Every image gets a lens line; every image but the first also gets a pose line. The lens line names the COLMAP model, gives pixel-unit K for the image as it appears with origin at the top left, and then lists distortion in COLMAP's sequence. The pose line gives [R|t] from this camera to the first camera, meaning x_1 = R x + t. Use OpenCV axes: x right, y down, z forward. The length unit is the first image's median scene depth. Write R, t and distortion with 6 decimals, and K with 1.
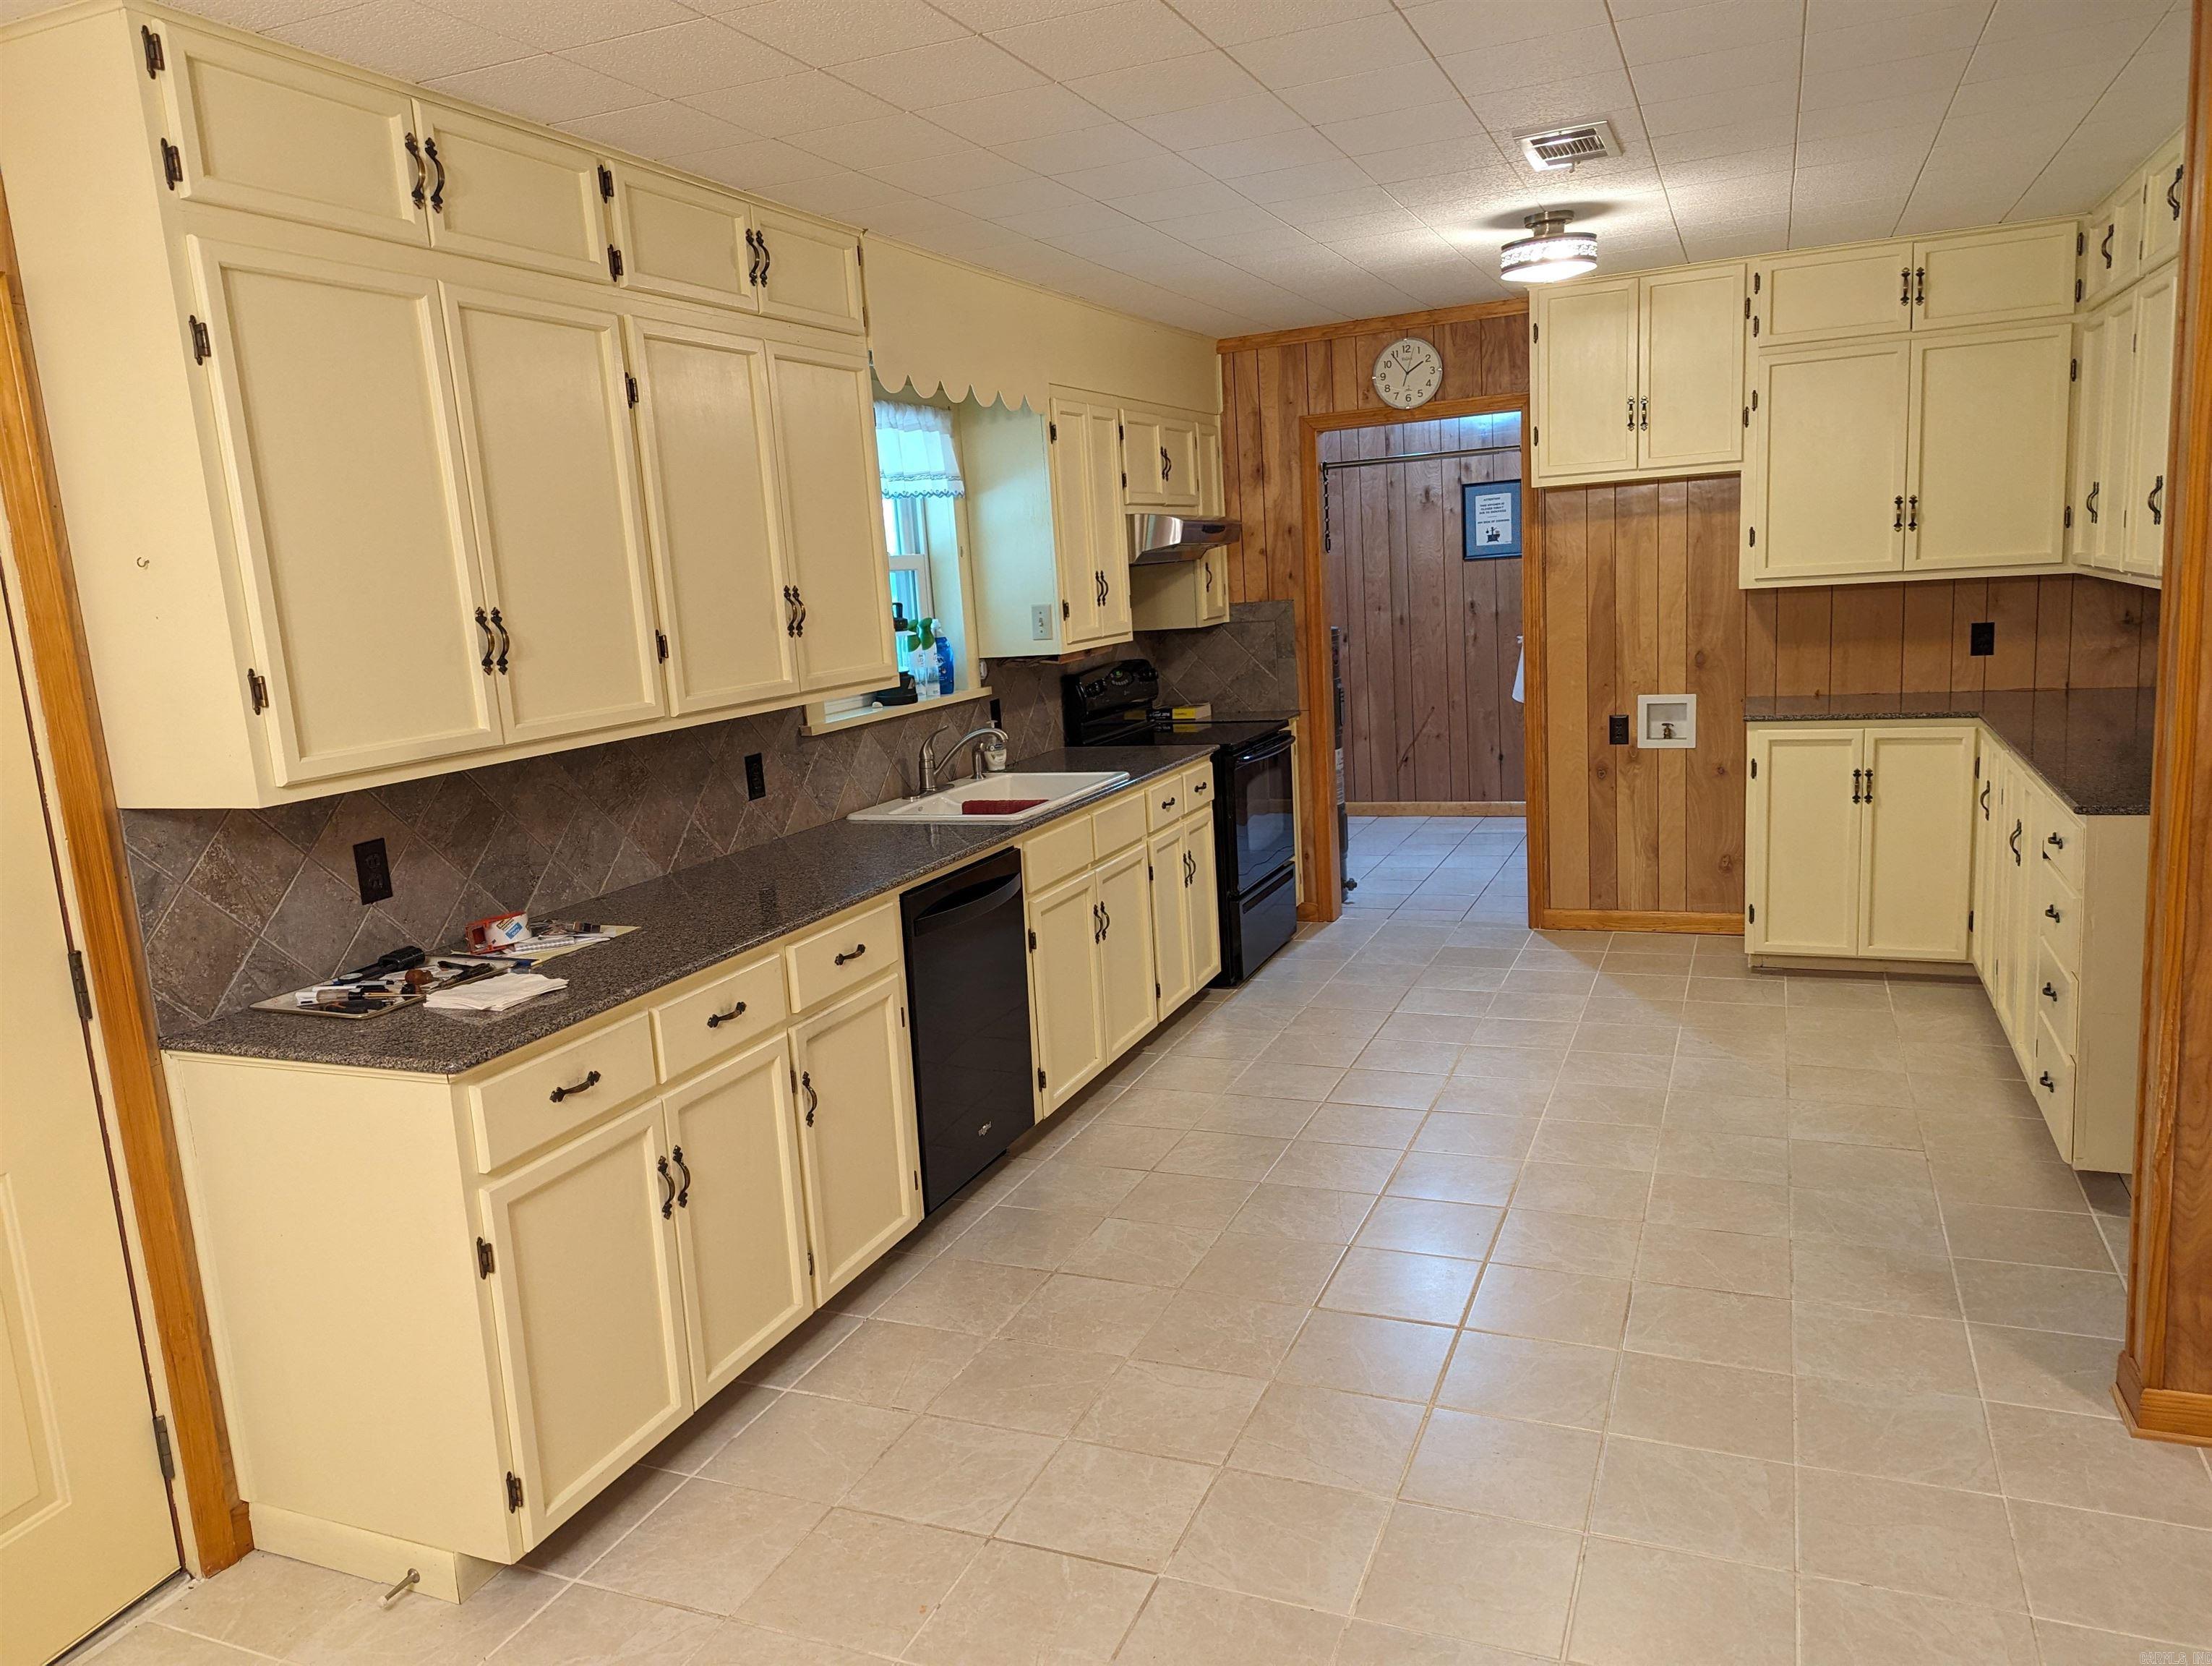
lens RADIAL K [[1551.4, 0, 1101.3], [0, 1551.4, 837.4], [0, 0, 1]] dist [0.059078, -0.057879]
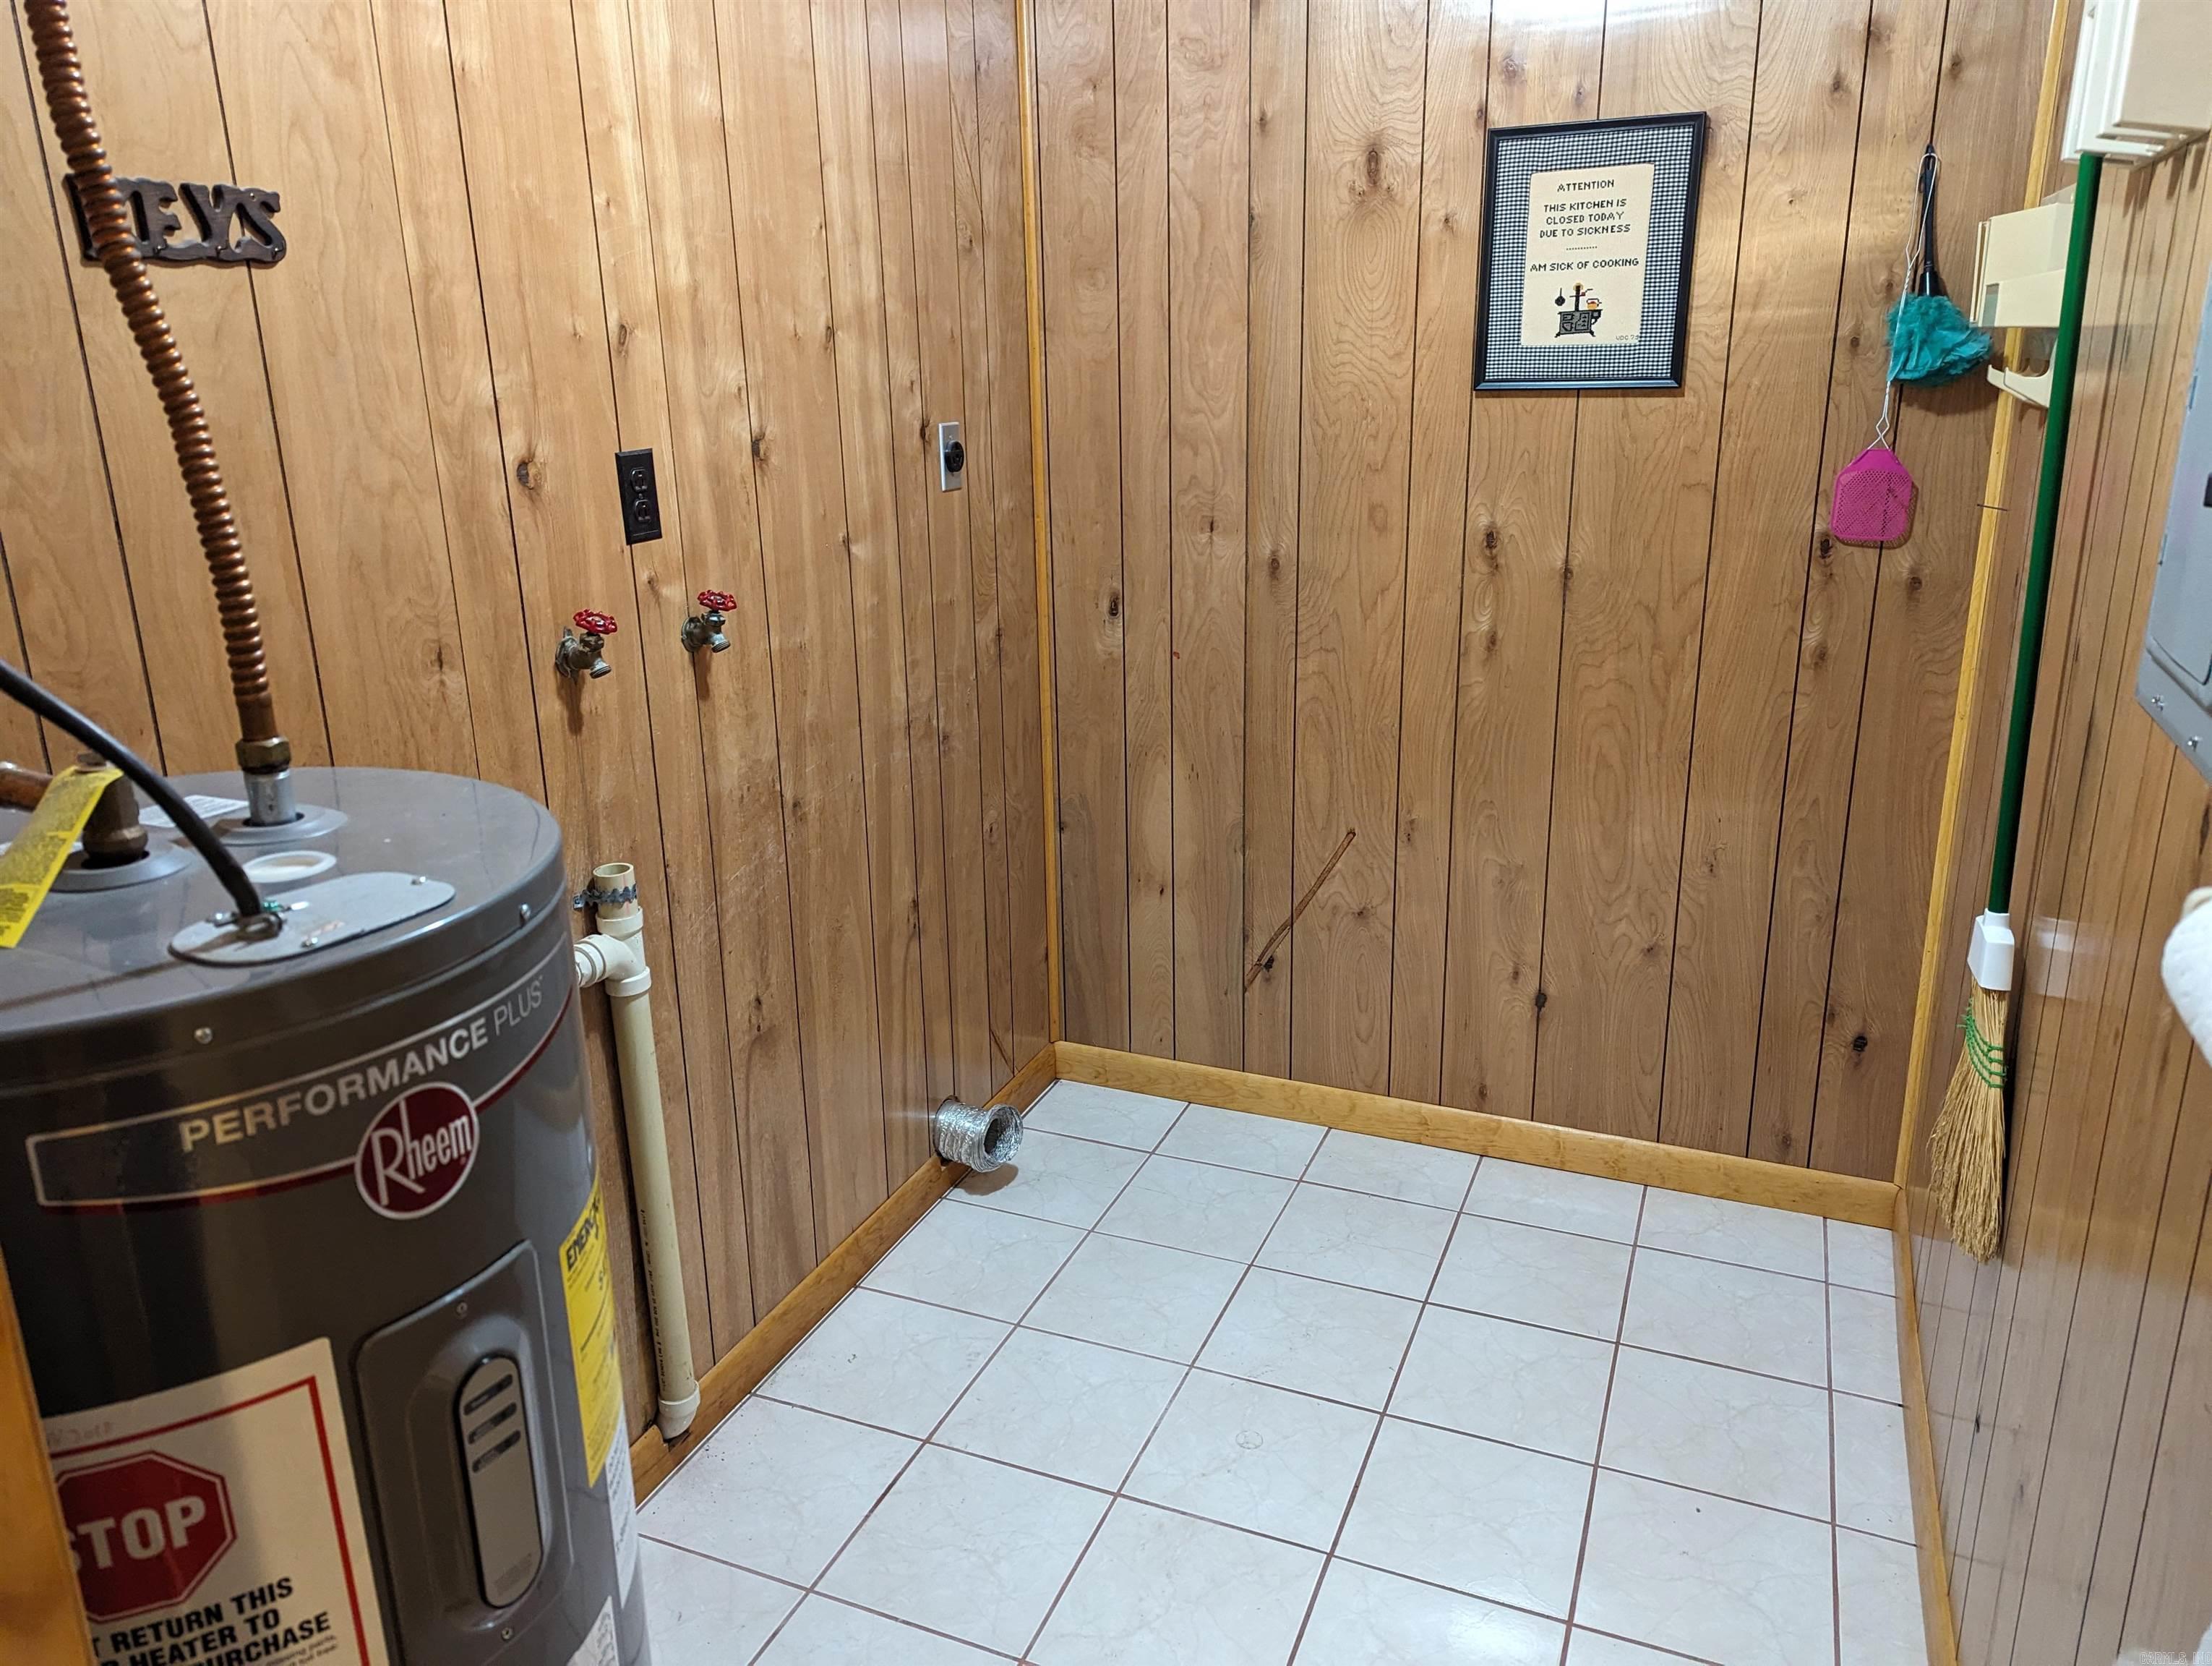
lens RADIAL K [[1551.4, 0, 1112.5], [0, 1551.4, 833.1], [0, 0, 1]] dist [0.059078, -0.057879]
pose [[0.998860, 0.039590, 0.026660, 0.154044], [-0.042978, 0.988992, 0.141590, -0.130506], [-0.020761, -0.142574, 0.989566, 0.674270]]
